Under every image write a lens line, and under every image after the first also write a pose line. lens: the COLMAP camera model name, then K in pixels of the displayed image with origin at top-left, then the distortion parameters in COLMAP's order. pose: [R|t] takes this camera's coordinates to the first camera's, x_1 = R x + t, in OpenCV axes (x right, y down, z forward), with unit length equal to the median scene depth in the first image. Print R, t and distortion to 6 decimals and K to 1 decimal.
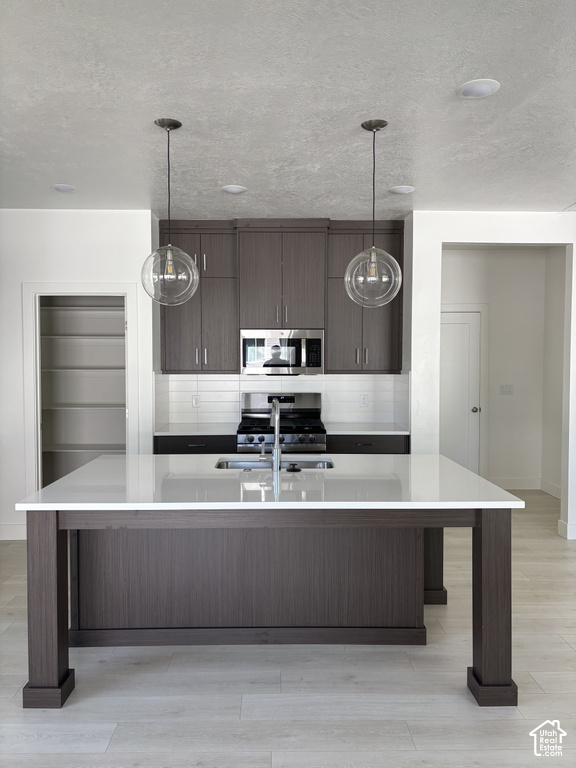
lens RADIAL K [[583.8, 0, 292.2], [0, 583.8, 384.5], [0, 0, 1]] dist [0.106449, -0.154206]
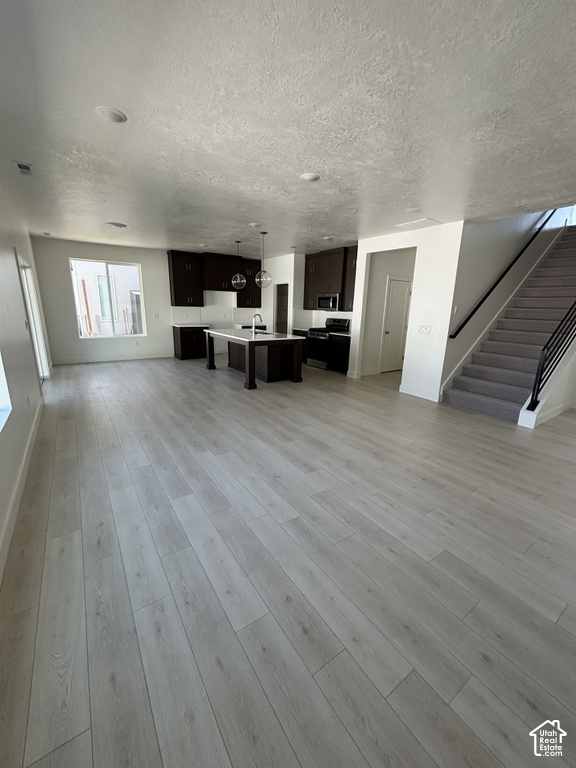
lens RADIAL K [[309.2, 0, 287.1], [0, 309.2, 382.5], [0, 0, 1]] dist [-0.000479, 0.000441]
pose [[0.549792, 0.214921, -0.807178, 1.171085], [-0.060127, 0.974008, 0.218387, 0.006398], [0.833134, -0.071534, 0.548425, 0.038288]]
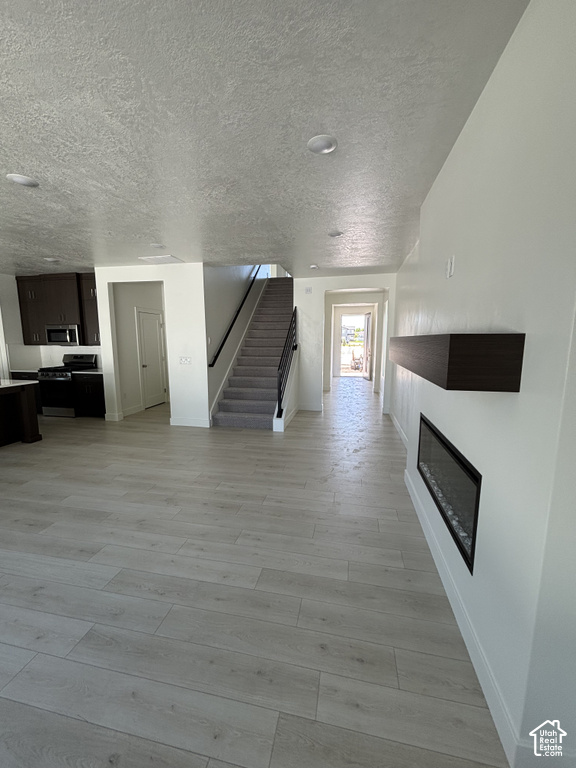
lens RADIAL K [[309.2, 0, 287.1], [0, 309.2, 382.5], [0, 0, 1]] dist [-0.000479, 0.000441]
pose [[0.976600, 0.029037, -0.213094, 1.121900], [-0.008724, 0.995377, 0.095652, 0.002400], [0.214886, -0.091555, 0.972338, 0.035453]]
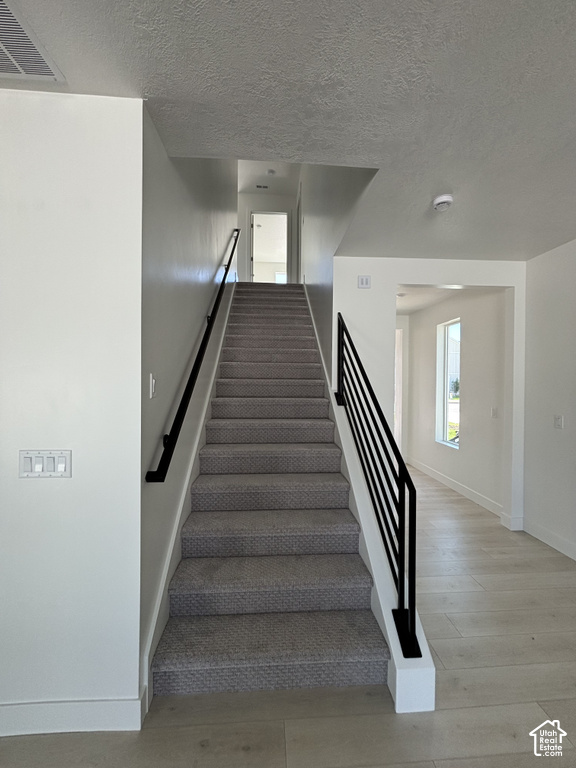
lens RADIAL K [[309.2, 0, 287.1], [0, 309.2, 382.5], [0, 0, 1]] dist [-0.000479, 0.000441]
pose [[0.998717, 0.008834, 0.049872, 0.739712], [-0.006927, 0.999243, -0.038270, -0.030092], [-0.050172, 0.037875, 0.998022, 0.735429]]
